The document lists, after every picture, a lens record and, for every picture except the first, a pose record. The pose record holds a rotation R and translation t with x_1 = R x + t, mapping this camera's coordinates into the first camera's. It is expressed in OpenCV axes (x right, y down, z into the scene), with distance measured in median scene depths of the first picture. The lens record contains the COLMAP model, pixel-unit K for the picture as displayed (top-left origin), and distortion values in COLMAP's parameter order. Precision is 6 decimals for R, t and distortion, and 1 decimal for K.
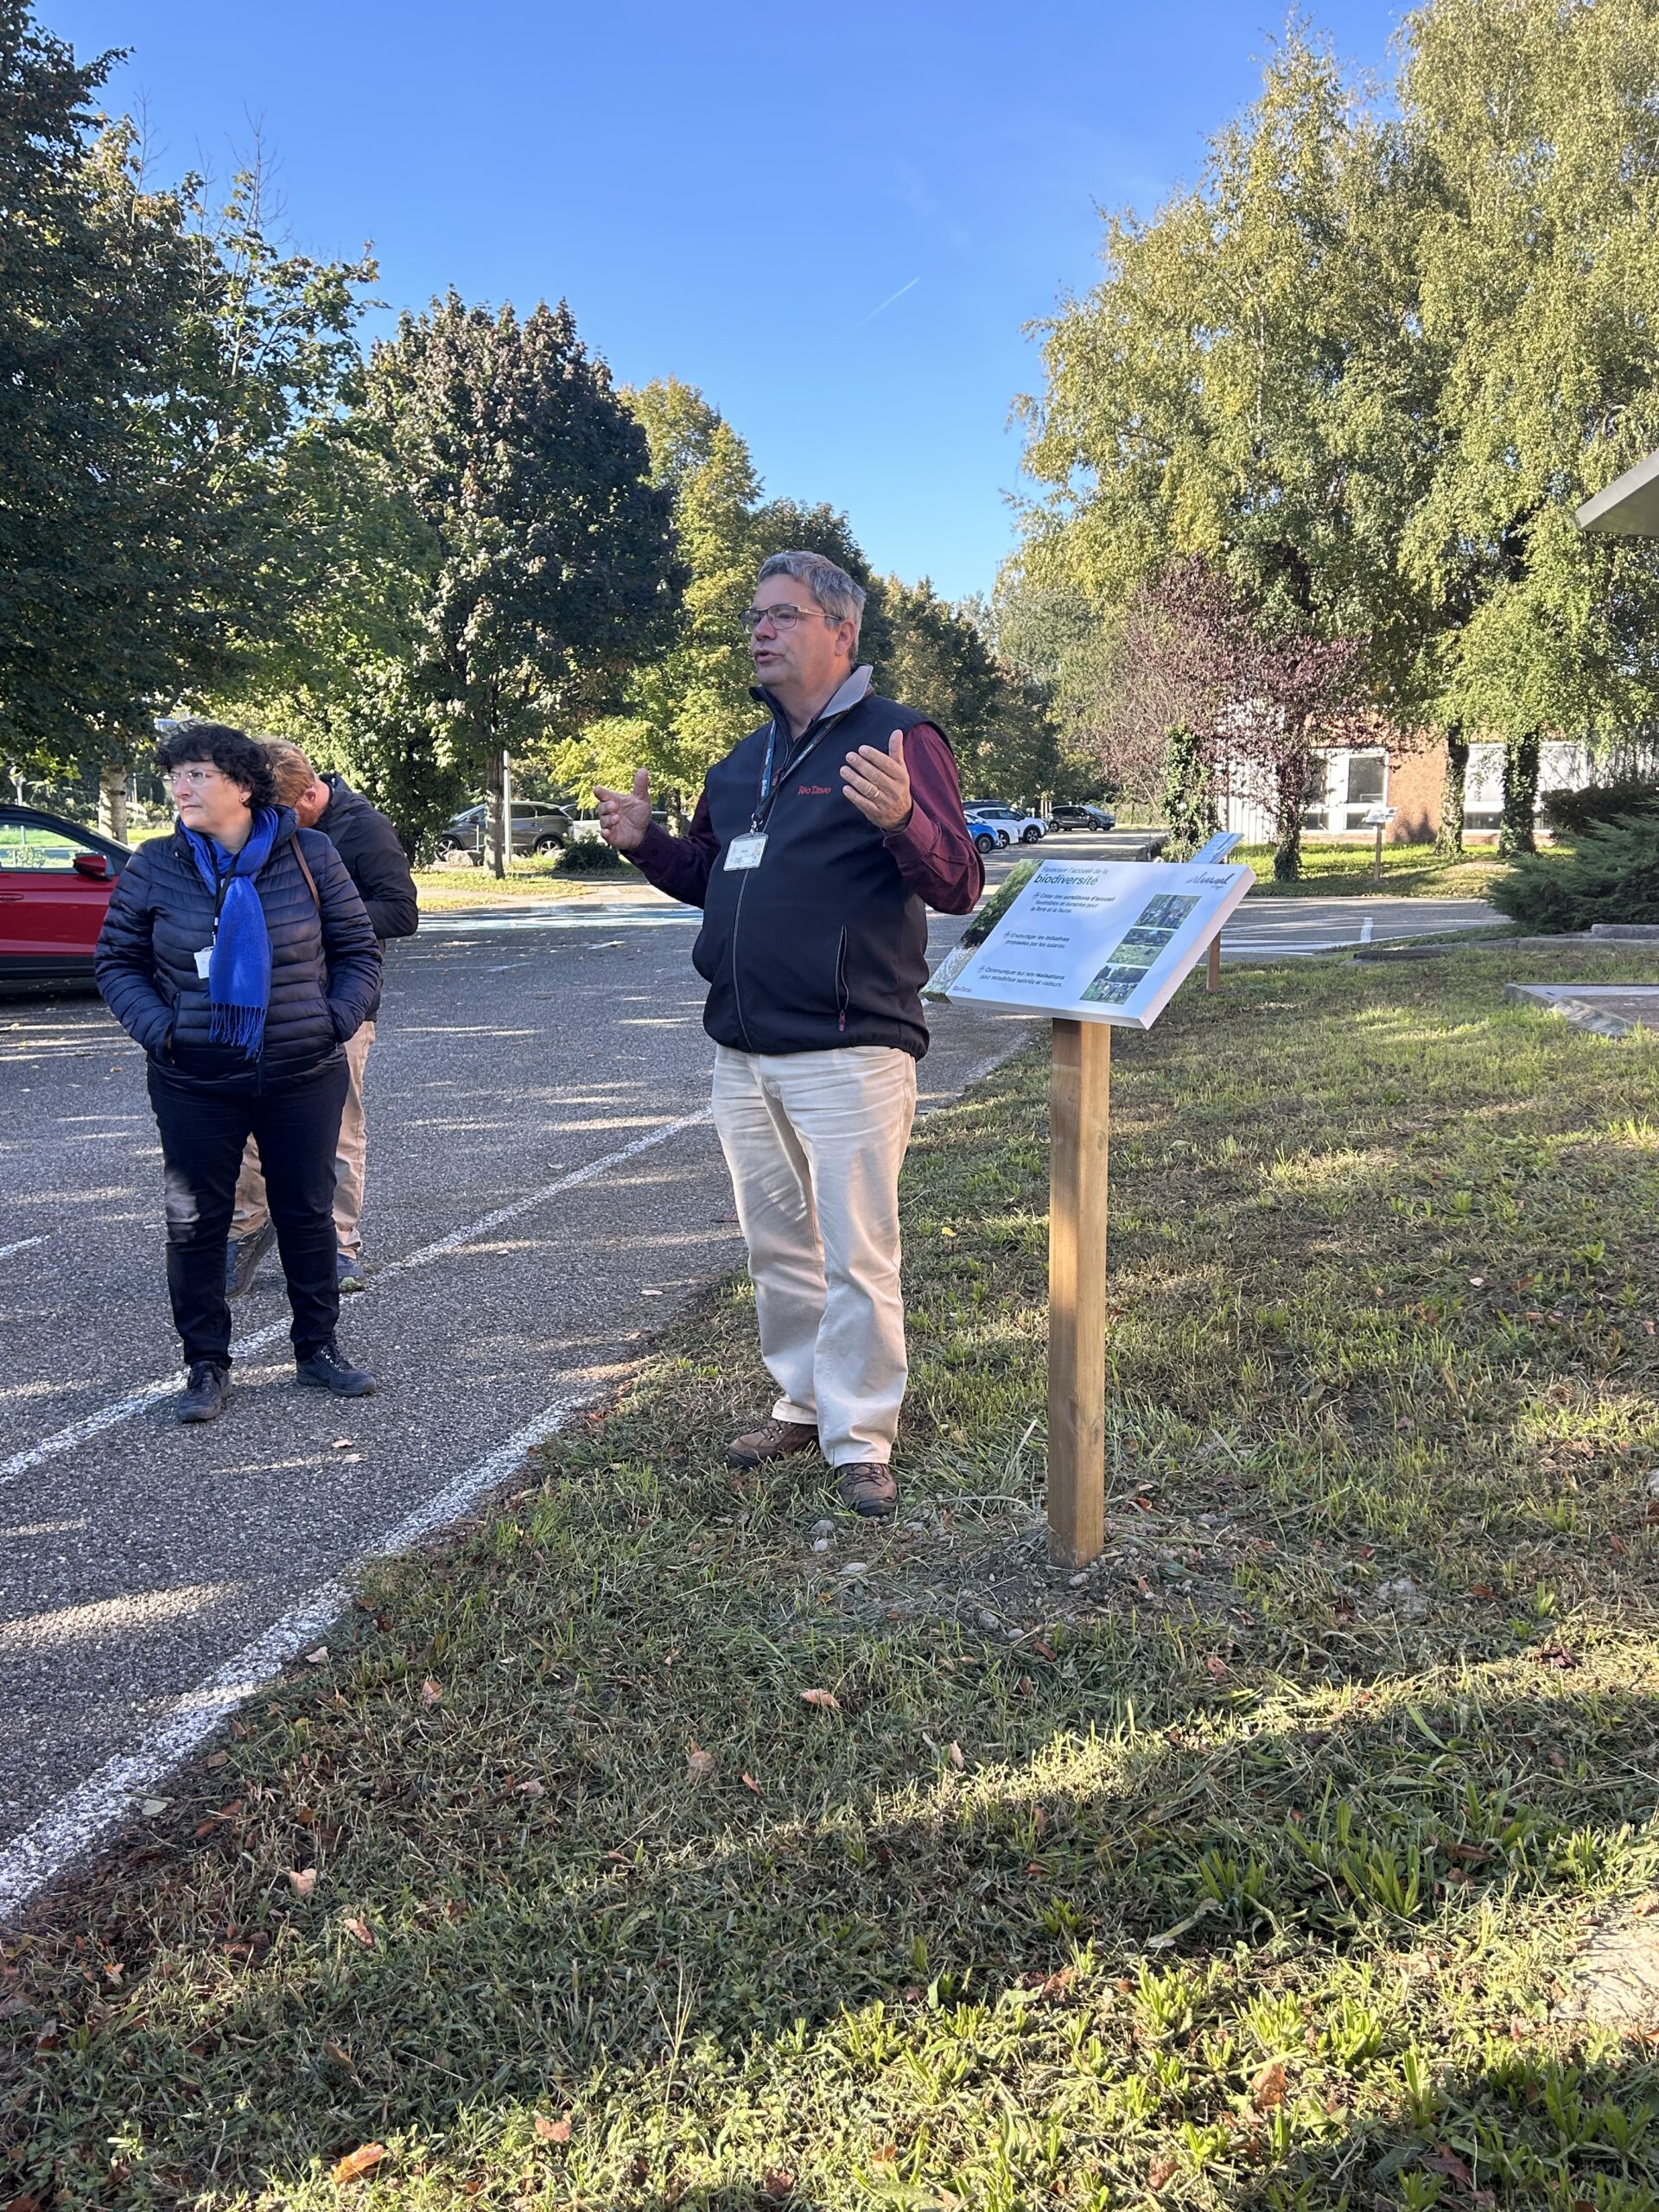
lens RADIAL K [[1864.2, 0, 831.1], [0, 1864.2, 1106.7], [0, 0, 1]] dist [-0.014677, -0.006306]
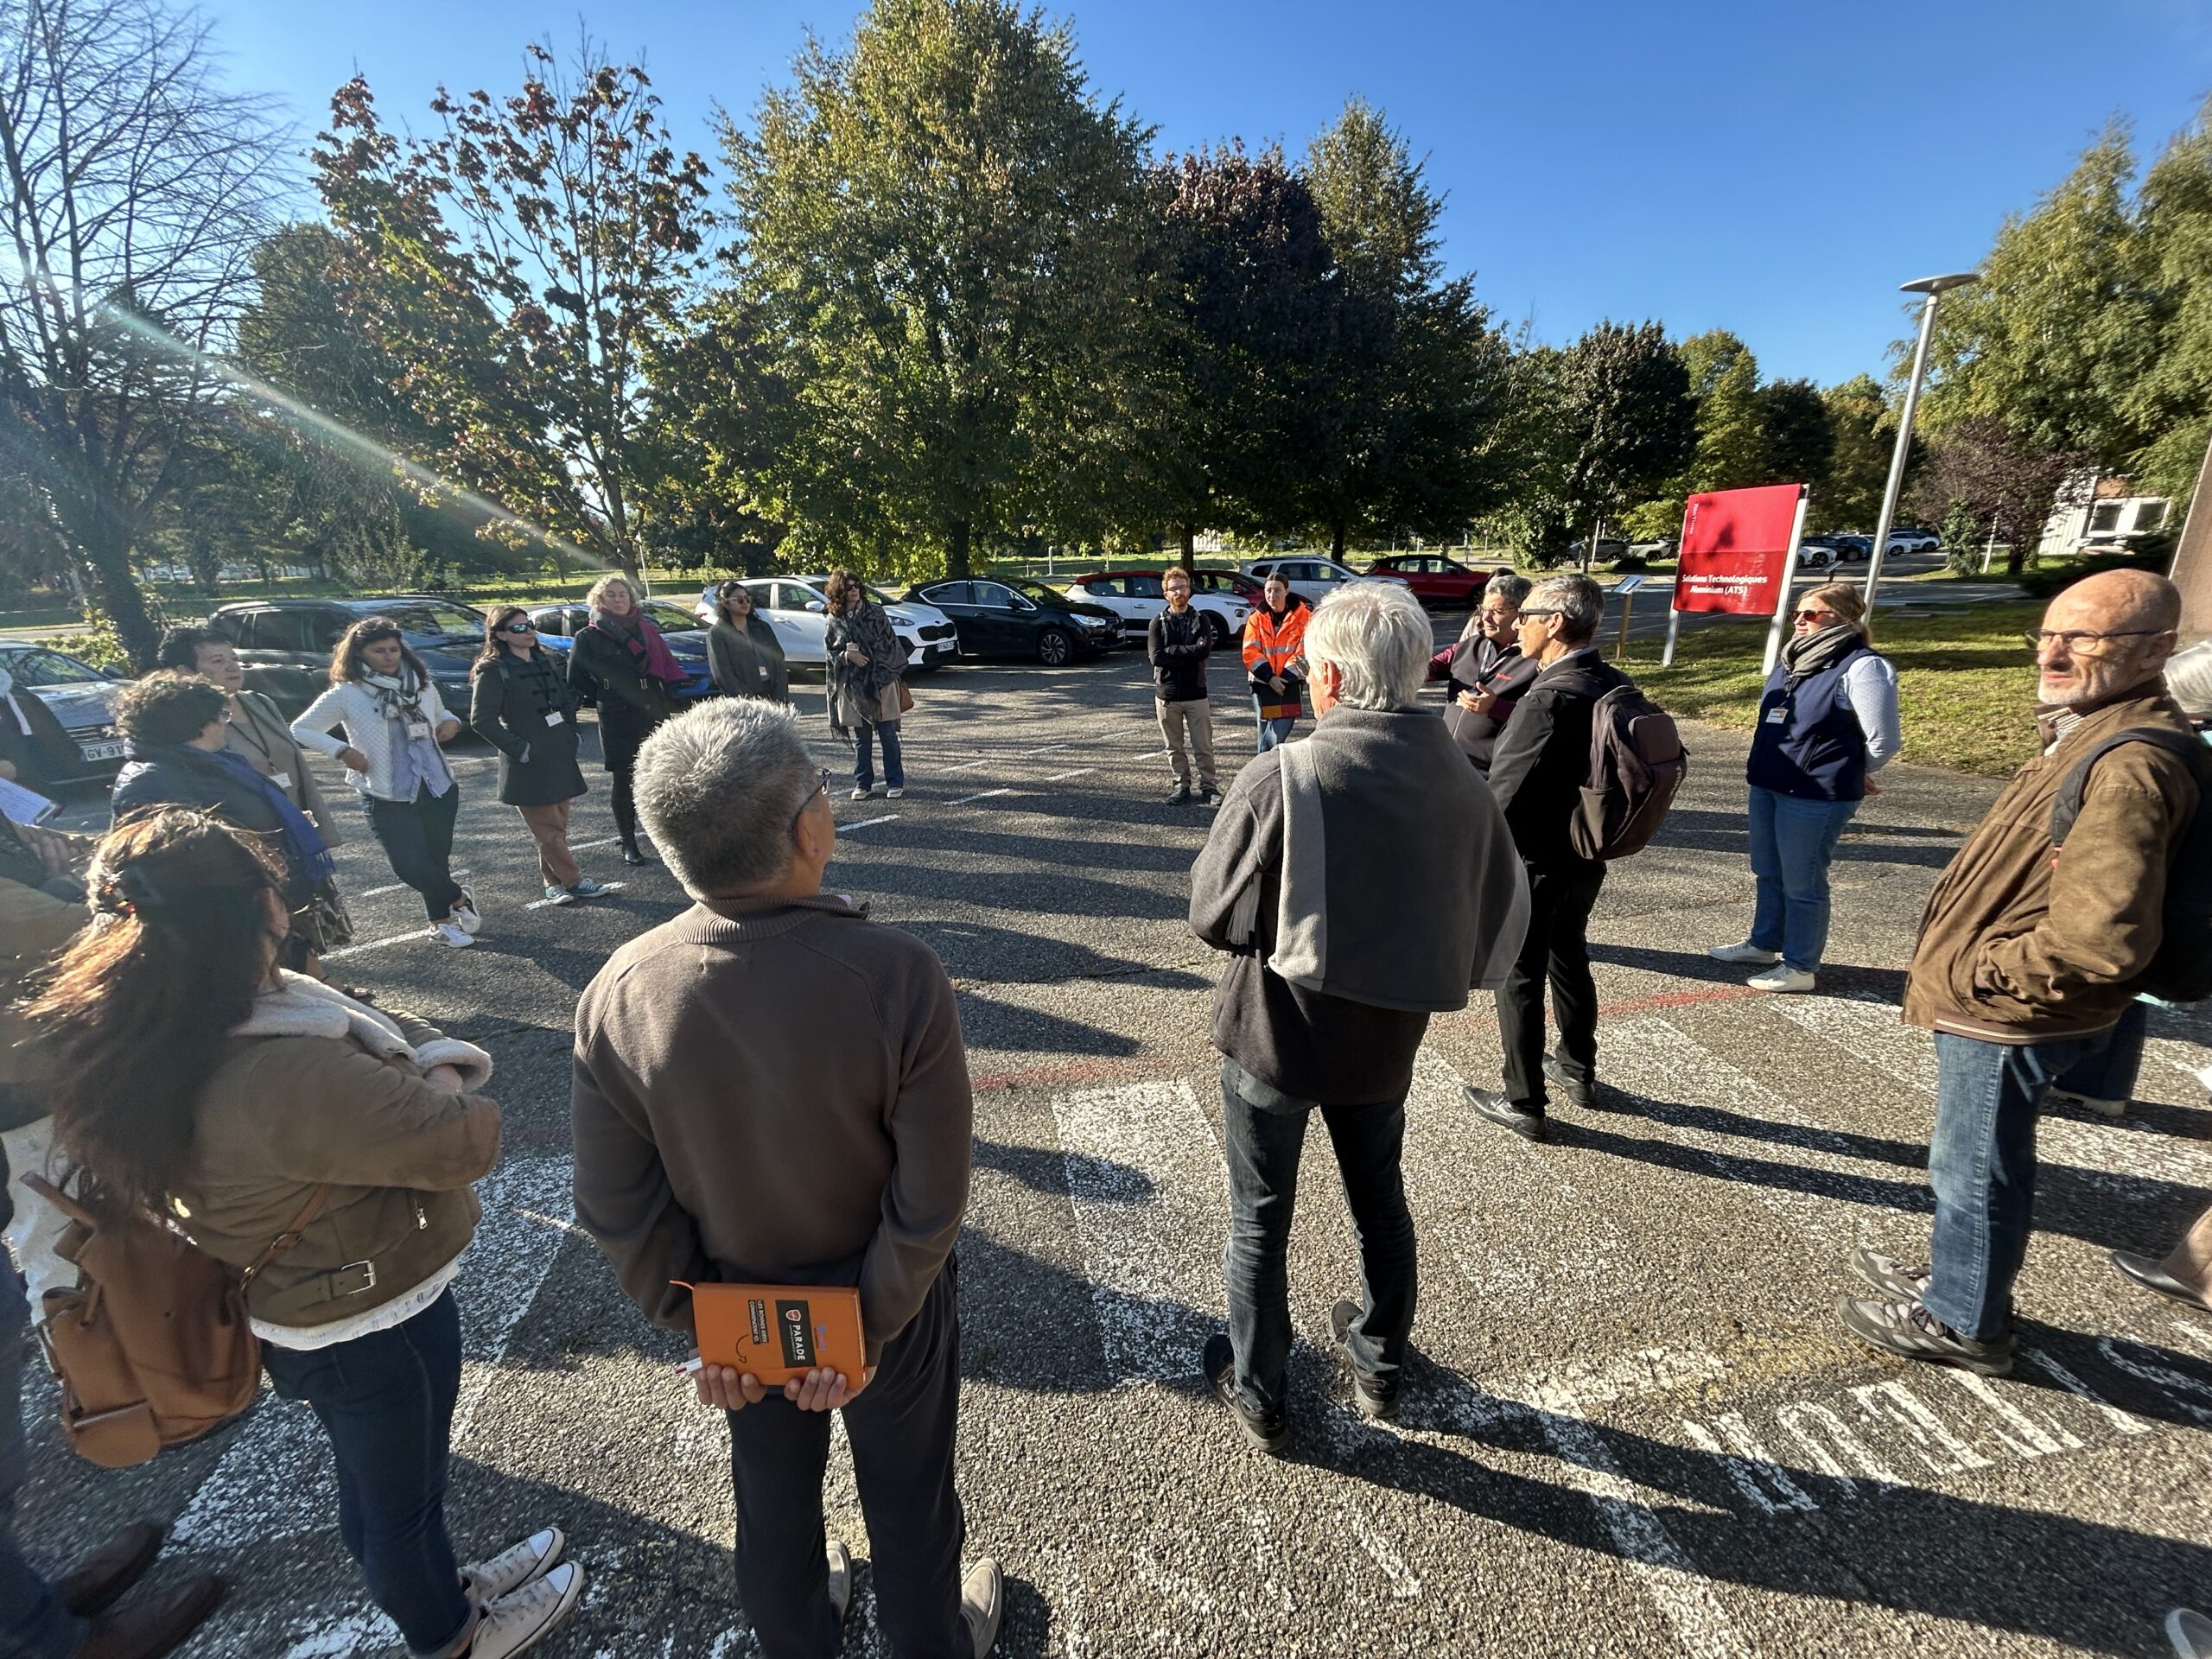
lens RADIAL K [[885.0, 0, 1105.2], [0, 885.0, 835.7], [0, 0, 1]] dist [-0.002447, -0.000341]
pose [[0.787983, 0.178912, -0.589129, 0.077369], [-0.076567, 0.977897, 0.194565, 0.040210], [0.610918, -0.108206, 0.784265, -0.365162]]
